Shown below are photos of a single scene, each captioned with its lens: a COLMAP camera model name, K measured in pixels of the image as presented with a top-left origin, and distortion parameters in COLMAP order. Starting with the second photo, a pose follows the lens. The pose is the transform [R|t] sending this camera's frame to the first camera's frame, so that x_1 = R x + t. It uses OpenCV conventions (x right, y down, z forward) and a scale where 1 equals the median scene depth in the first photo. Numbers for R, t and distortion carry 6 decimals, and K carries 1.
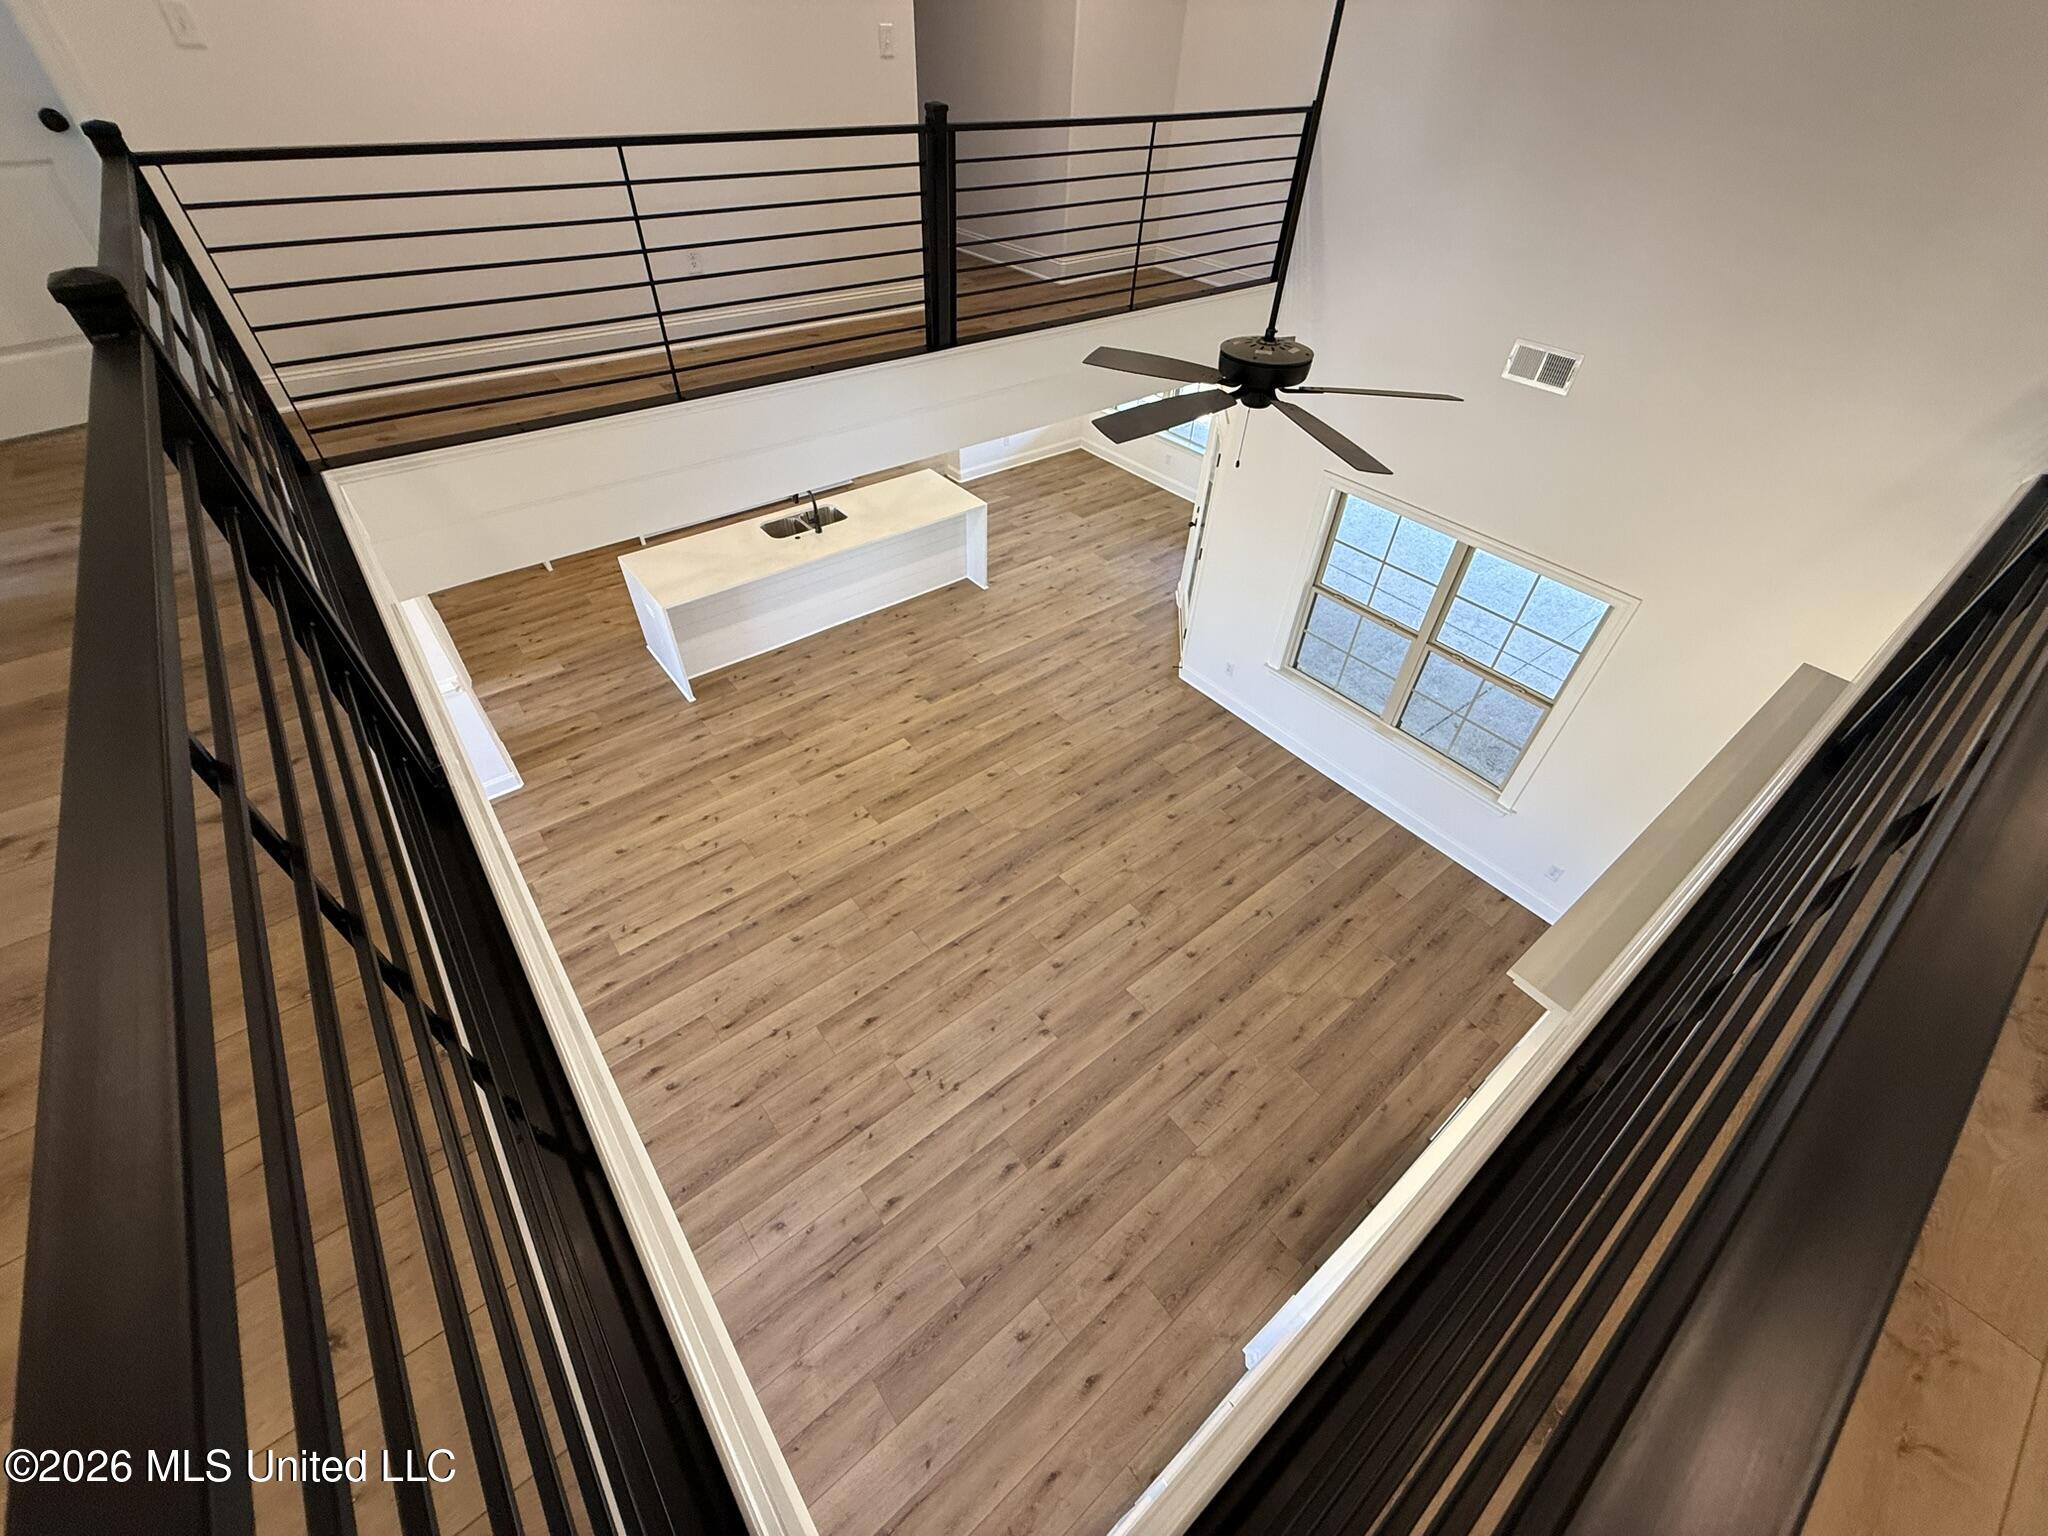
lens RADIAL K [[817.2, 0, 1021.2], [0, 817.2, 769.7], [0, 0, 1]] dist [0.001249, 0.000011]
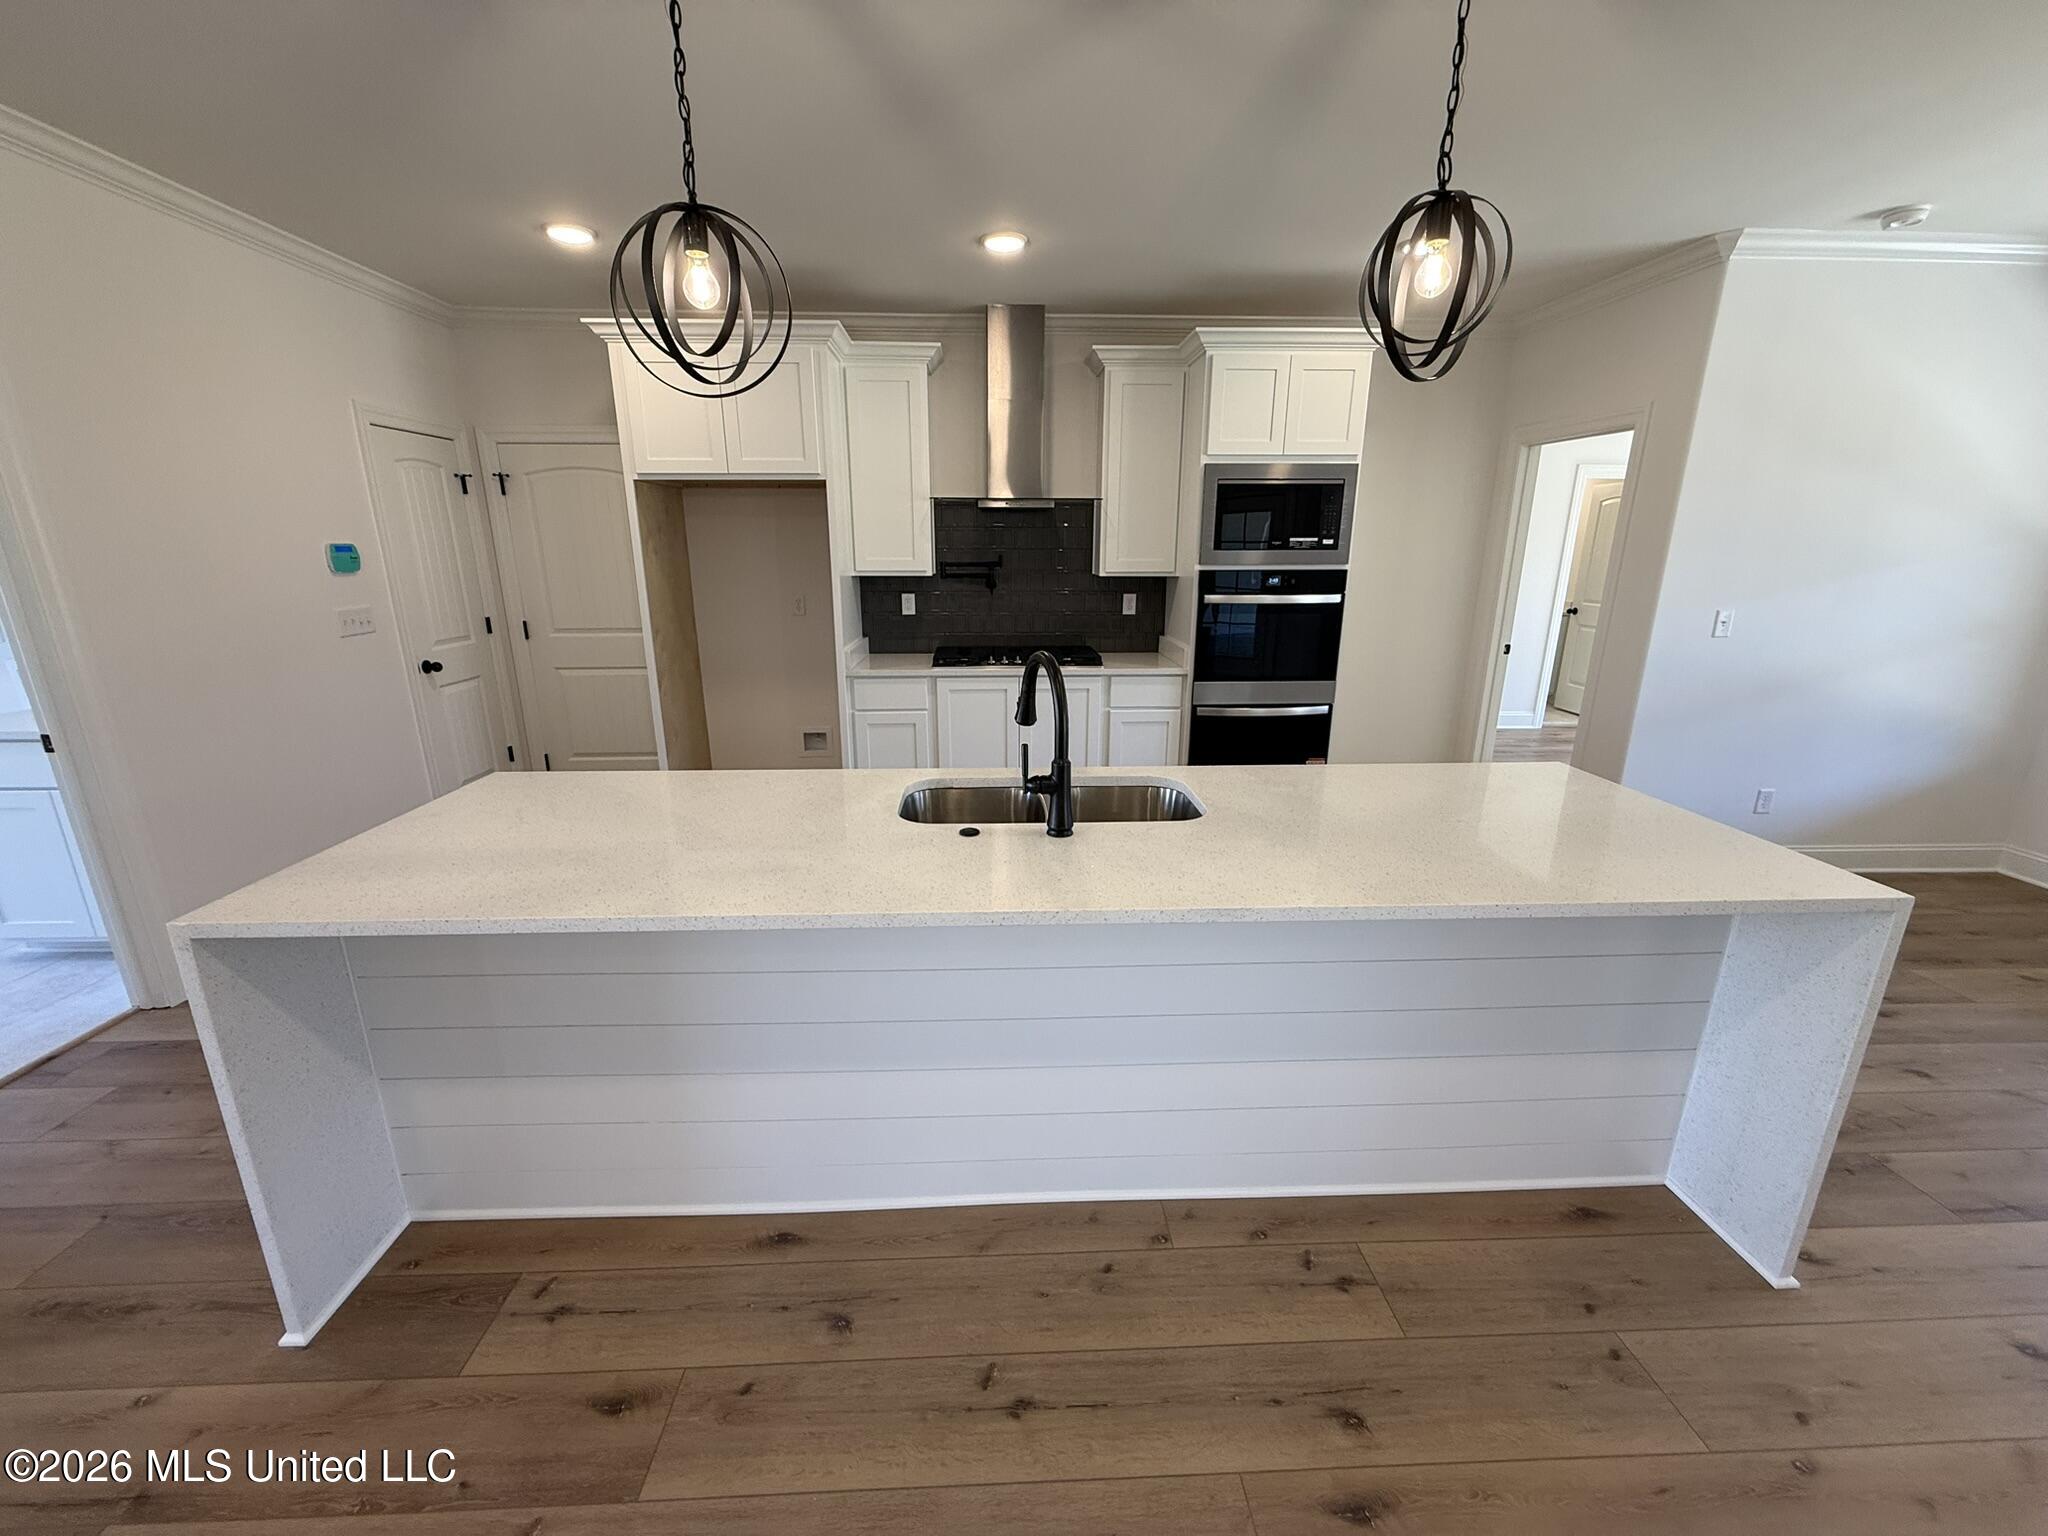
lens RADIAL K [[817.2, 0, 1021.2], [0, 817.2, 769.7], [0, 0, 1]] dist [0.001249, 0.000011]
pose [[0.808920, 0.130635, -0.573221, -0.153585], [-0.385298, 0.854231, -0.349050, -0.289722], [0.444065, 0.503214, 0.741338, 1.077692]]
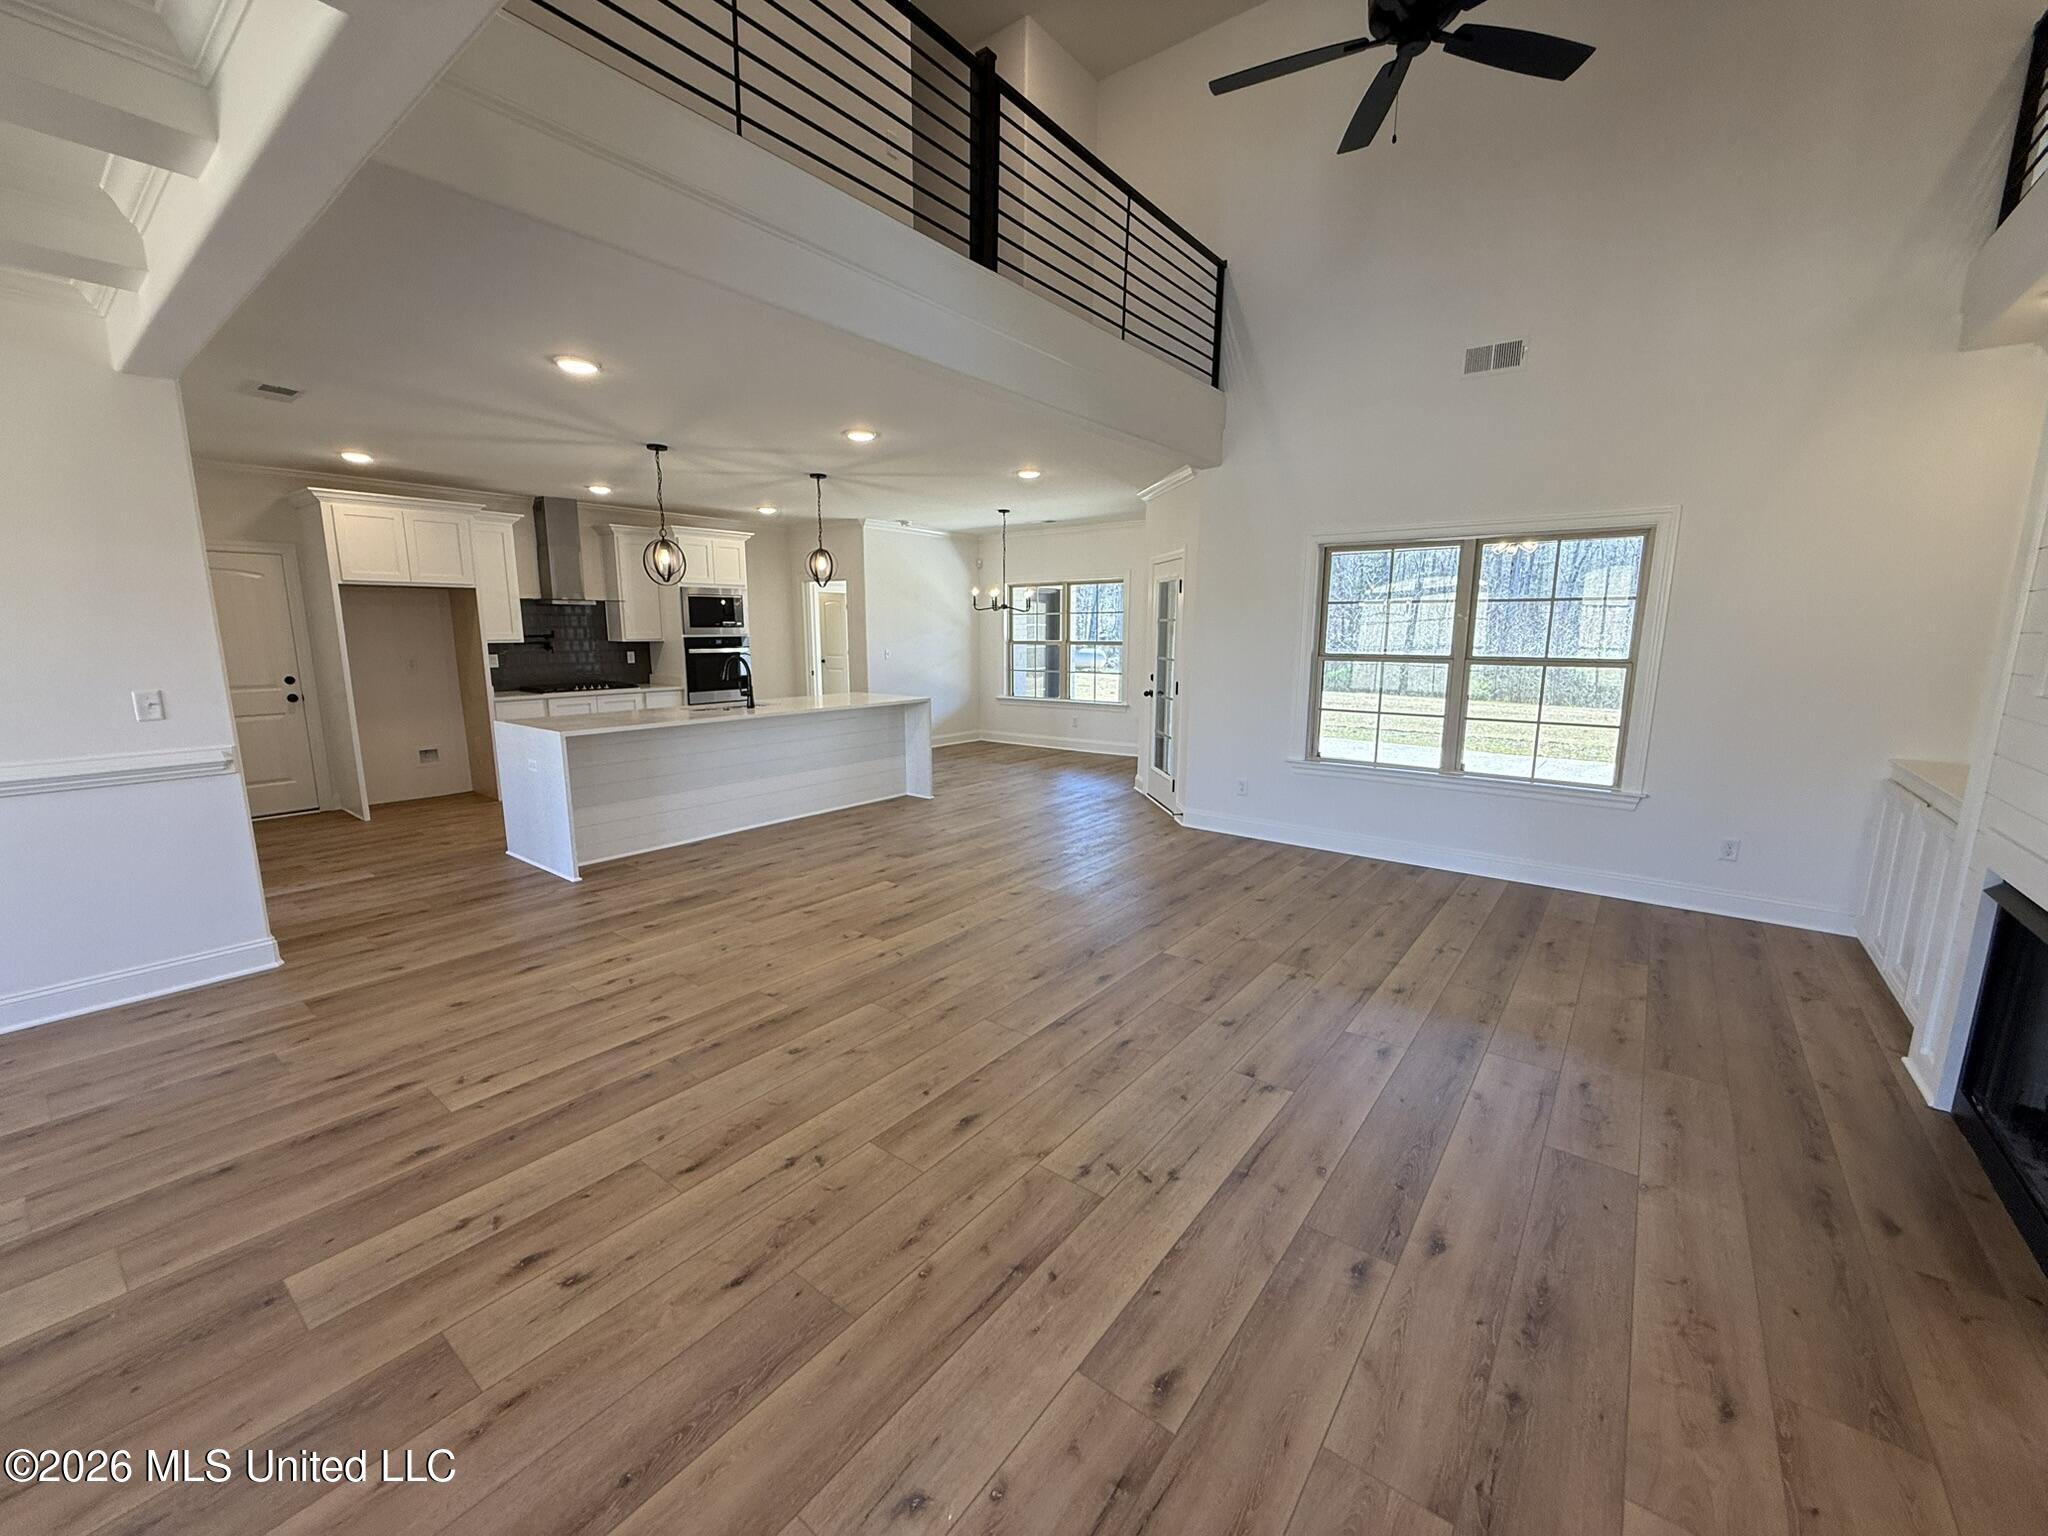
lens RADIAL K [[817.2, 0, 1021.2], [0, 817.2, 769.7], [0, 0, 1]] dist [0.001249, 0.000011]
pose [[0.971533, -0.065262, 0.227739, -0.231226], [0.178254, 0.834566, -0.521272, 0.359634], [-0.156044, 0.547029, 0.822442, 0.378728]]
